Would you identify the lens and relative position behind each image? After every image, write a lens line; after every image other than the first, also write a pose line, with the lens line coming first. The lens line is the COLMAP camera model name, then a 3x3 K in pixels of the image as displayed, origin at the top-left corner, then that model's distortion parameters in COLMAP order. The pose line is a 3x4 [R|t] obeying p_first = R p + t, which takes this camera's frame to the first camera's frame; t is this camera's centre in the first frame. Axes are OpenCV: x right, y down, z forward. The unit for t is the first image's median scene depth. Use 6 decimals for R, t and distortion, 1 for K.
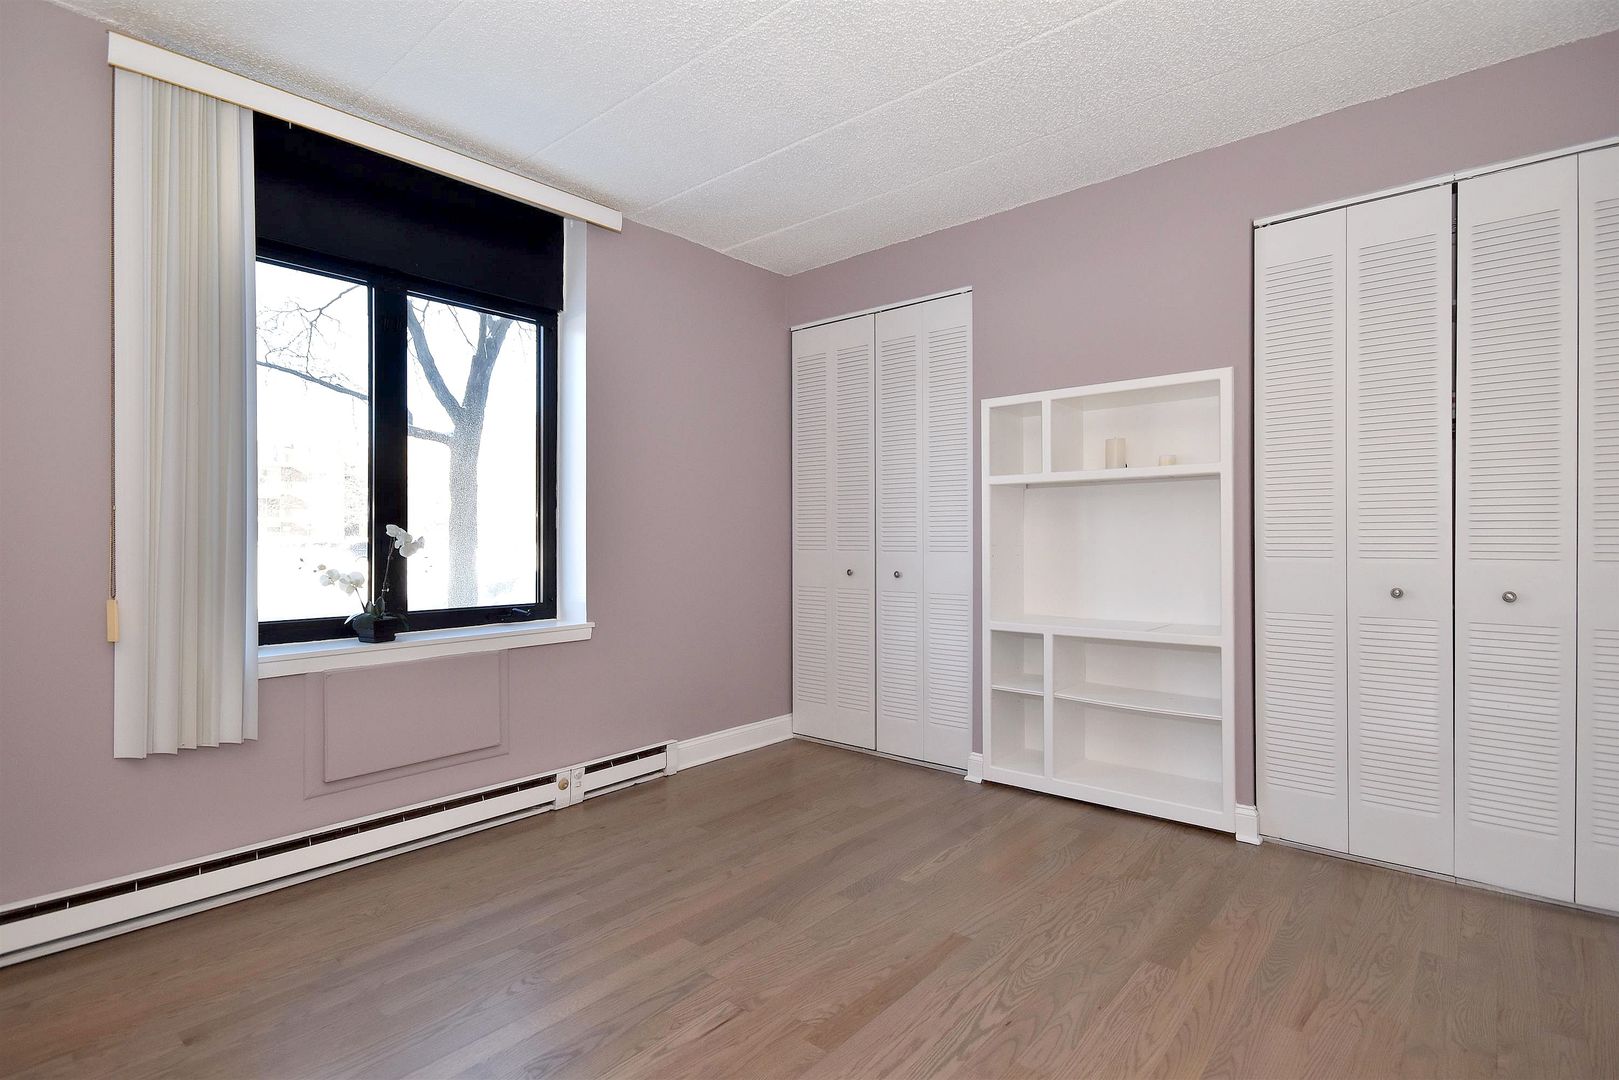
lens RADIAL K [[814.0, 0, 806.0], [0, 814.0, 534.0], [0, 0, 1]] dist [0.003553, 0.000433]
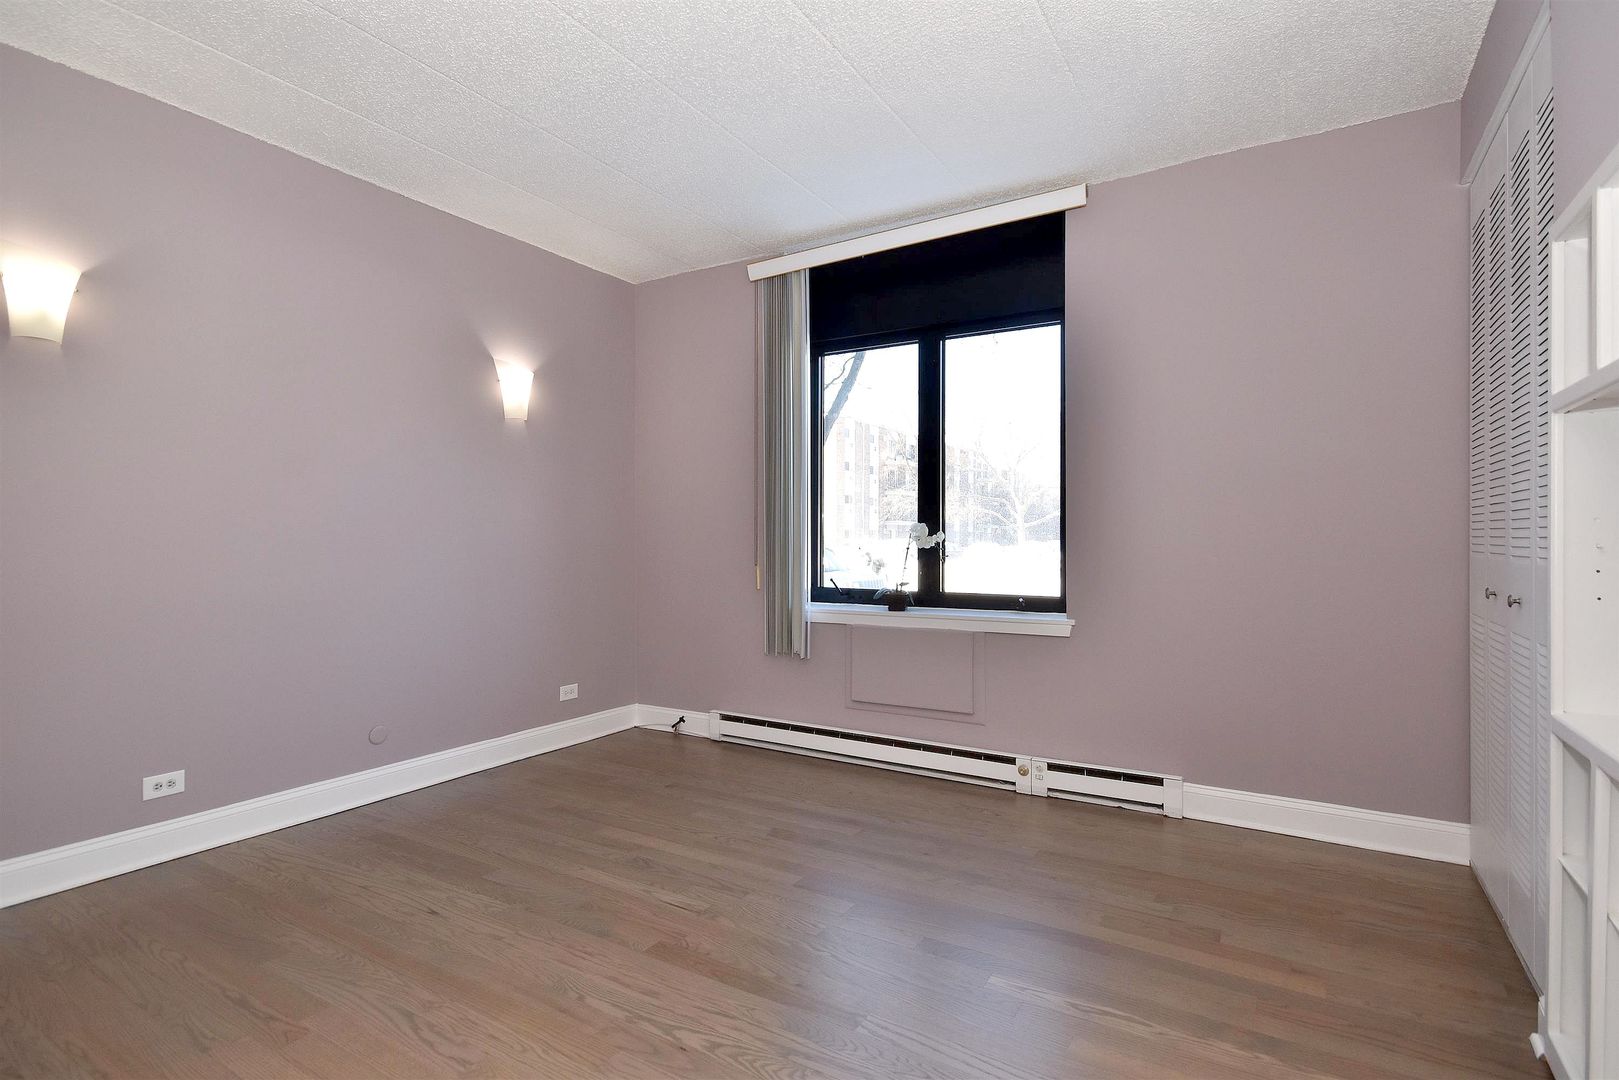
lens RADIAL K [[810.5, 0, 816.1], [0, 810.5, 542.9], [0, 0, 1]] dist [0.004689, 0.000392]
pose [[0.142319, 0.009994, -0.989770, 0.706486], [0.005003, 0.999929, 0.010816, 0.003121], [0.989808, -0.006491, 0.142259, 0.605040]]
